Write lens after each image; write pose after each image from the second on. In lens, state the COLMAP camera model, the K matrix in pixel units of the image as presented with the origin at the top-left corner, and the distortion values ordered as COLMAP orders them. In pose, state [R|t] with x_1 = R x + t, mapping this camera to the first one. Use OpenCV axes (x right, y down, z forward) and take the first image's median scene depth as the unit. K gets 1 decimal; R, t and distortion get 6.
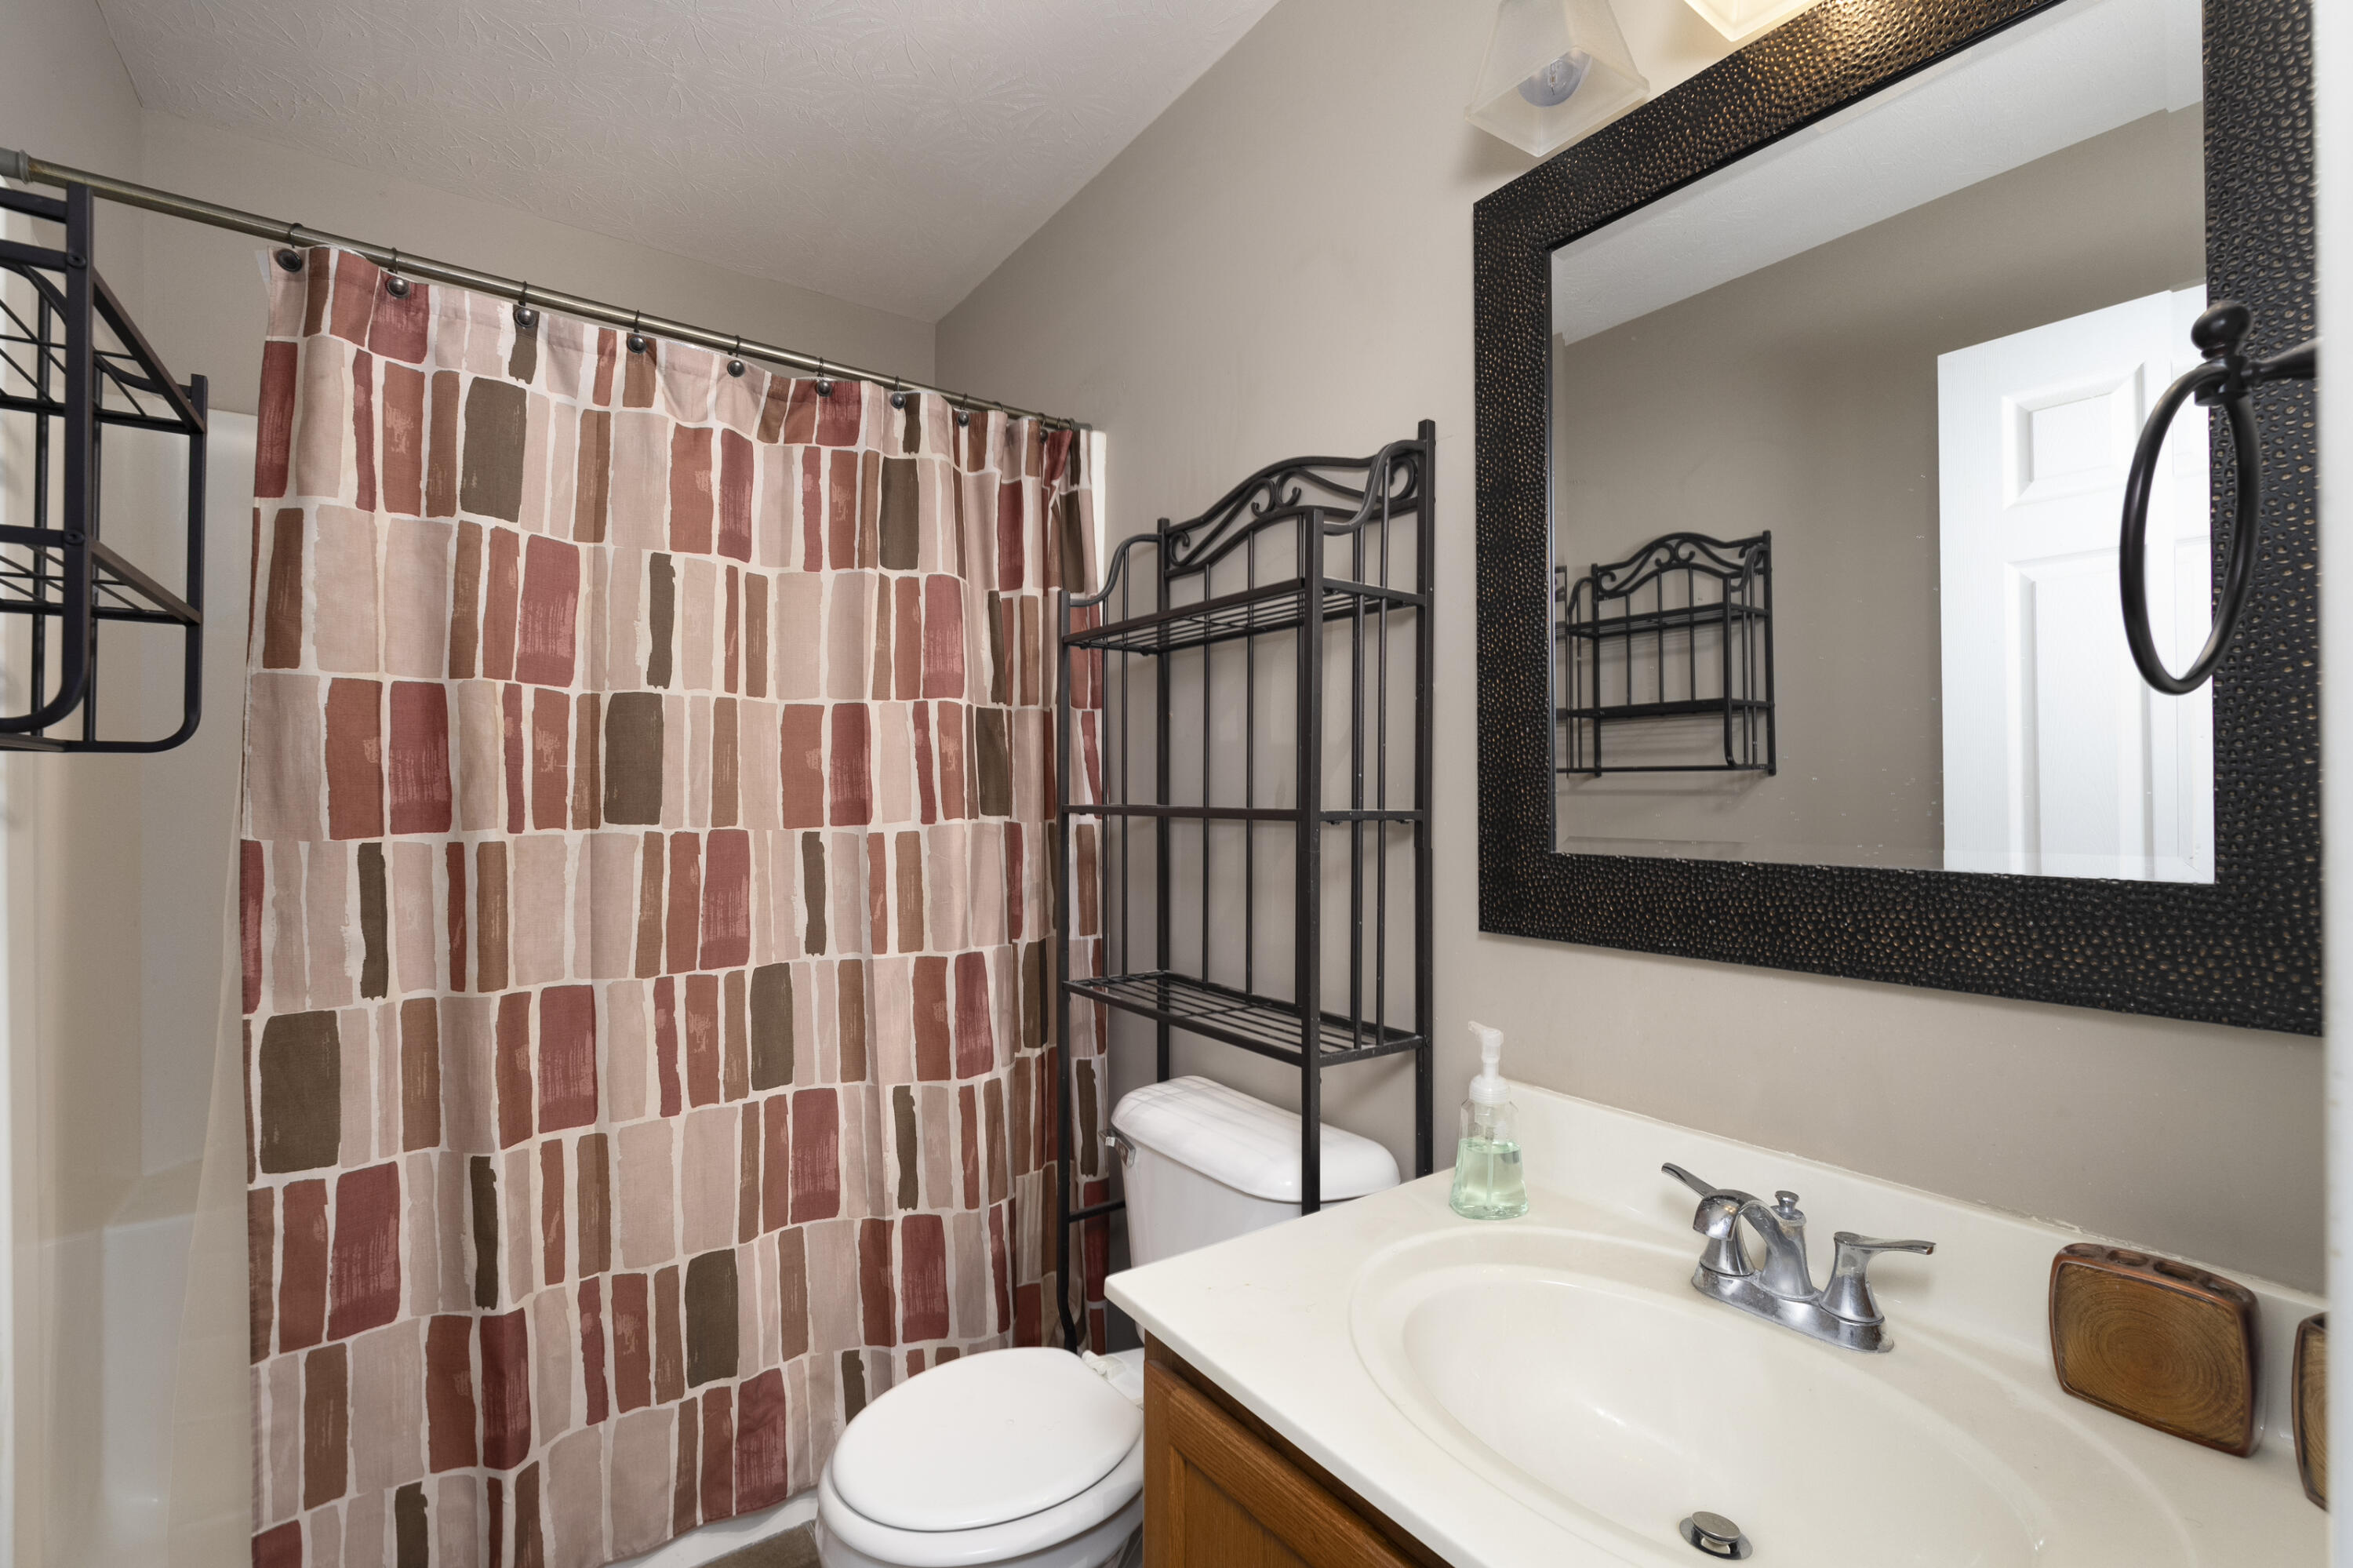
lens RADIAL K [[1028.0, 0, 1178.2], [0, 1028.0, 789.8], [0, 0, 1]] dist [-0.004232, -0.000608]
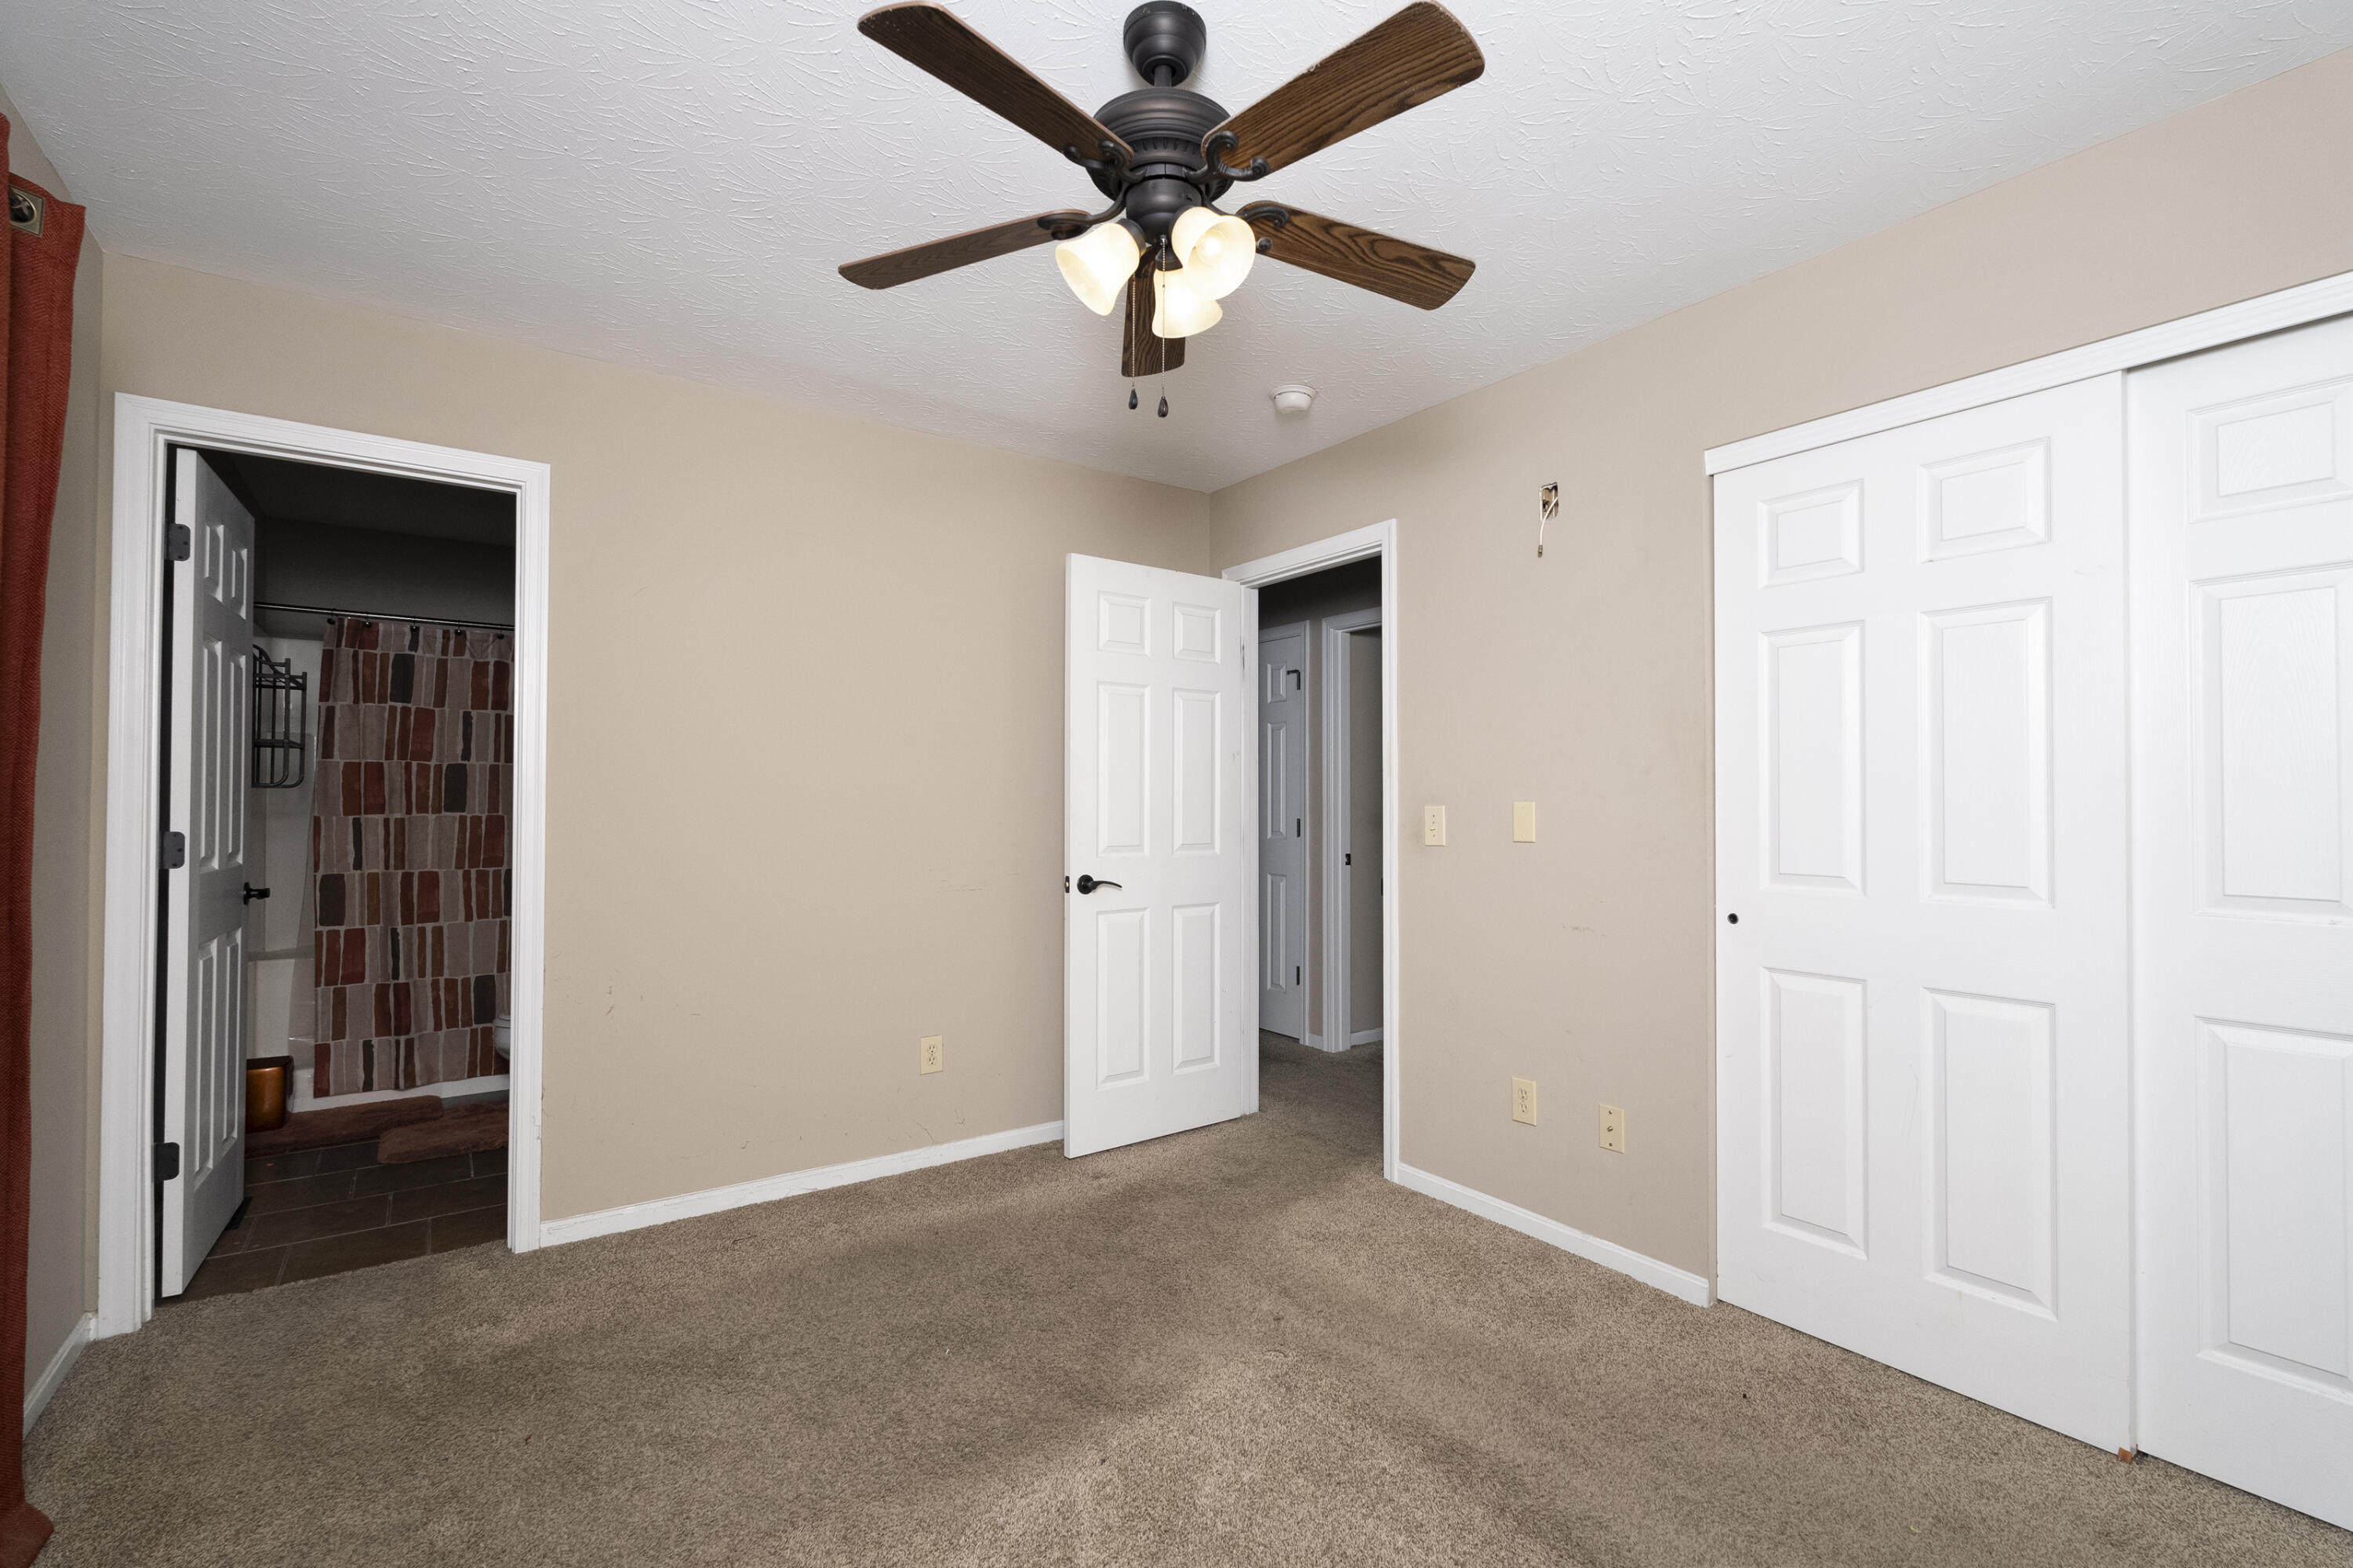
lens RADIAL K [[1028.0, 0, 1175.4], [0, 1028.0, 792.1], [0, 0, 1]] dist [-0.004232, -0.000608]
pose [[0.999986, 0.005107, 0.001106, 1.464783], [-0.005101, 0.999971, -0.005706, -0.014522], [-0.001135, 0.005700, 0.999983, -1.828458]]
